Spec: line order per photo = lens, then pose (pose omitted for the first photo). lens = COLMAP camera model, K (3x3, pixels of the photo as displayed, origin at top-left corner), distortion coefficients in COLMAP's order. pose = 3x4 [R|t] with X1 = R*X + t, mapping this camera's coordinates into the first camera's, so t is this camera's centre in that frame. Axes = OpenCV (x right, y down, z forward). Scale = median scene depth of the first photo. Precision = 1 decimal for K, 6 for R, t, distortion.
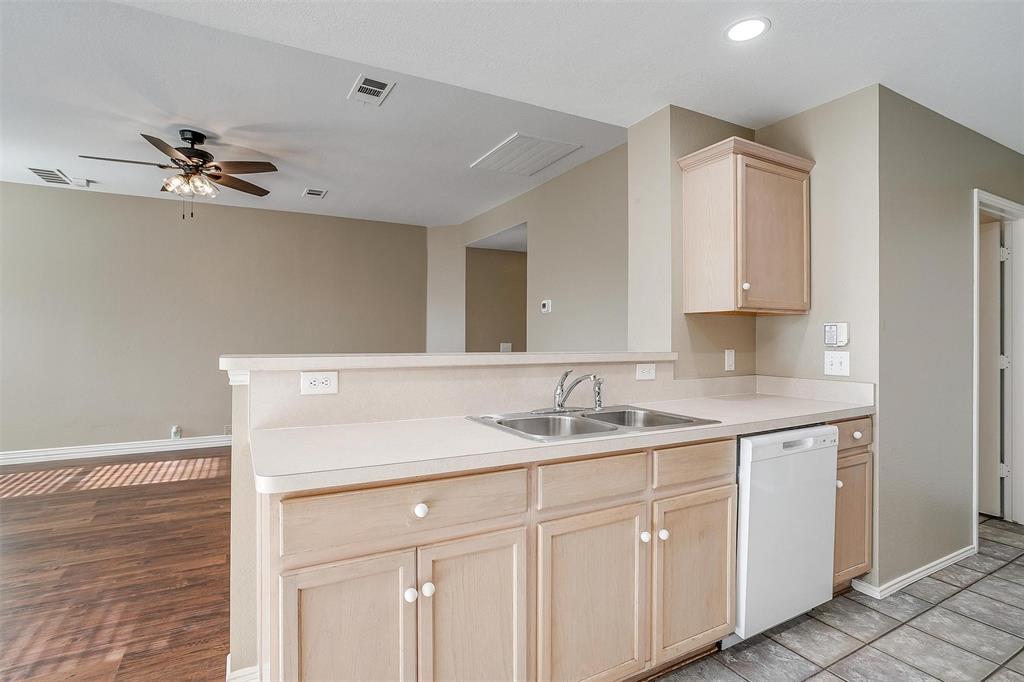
lens RADIAL K [[495.5, 0, 514.4], [0, 495.5, 331.1], [0, 0, 1]] dist [-0.001287, -0.000038]
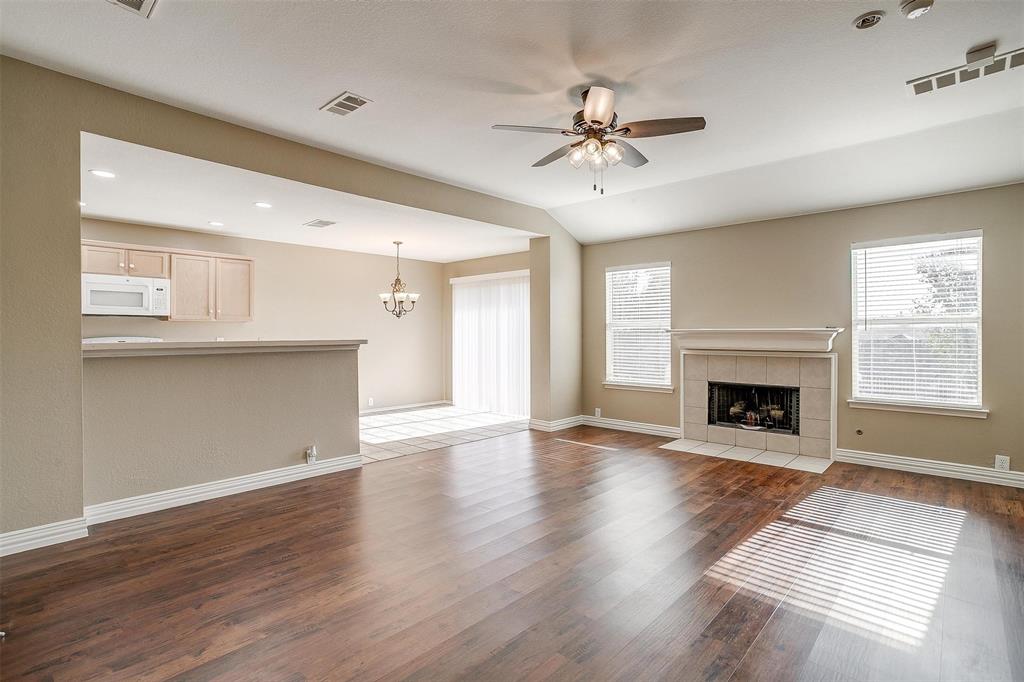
lens RADIAL K [[490.0, 0, 517.3], [0, 490.0, 337.5], [0, 0, 1]] dist [-0.042065, 0.000101]
pose [[-0.950836, 0.003034, -0.309679, -0.264439], [0.004094, 0.999988, -0.002775, 0.022238], [0.309667, -0.003906, -0.950837, 1.753418]]
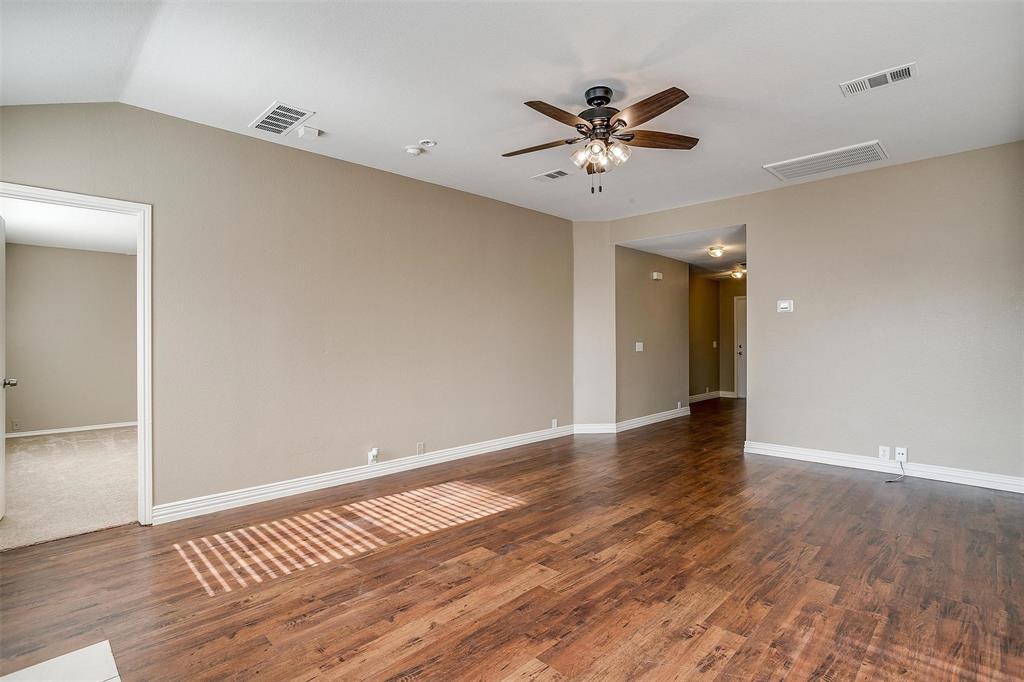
lens RADIAL K [[490.0, 0, 517.3], [0, 490.0, 337.5], [0, 0, 1]] dist [-0.042065, 0.000101]
pose [[0.957617, -0.003339, 0.288024, -1.021408], [0.001206, 0.999971, 0.007581, 0.007970], [-0.288041, -0.006913, 0.957593, 0.256149]]
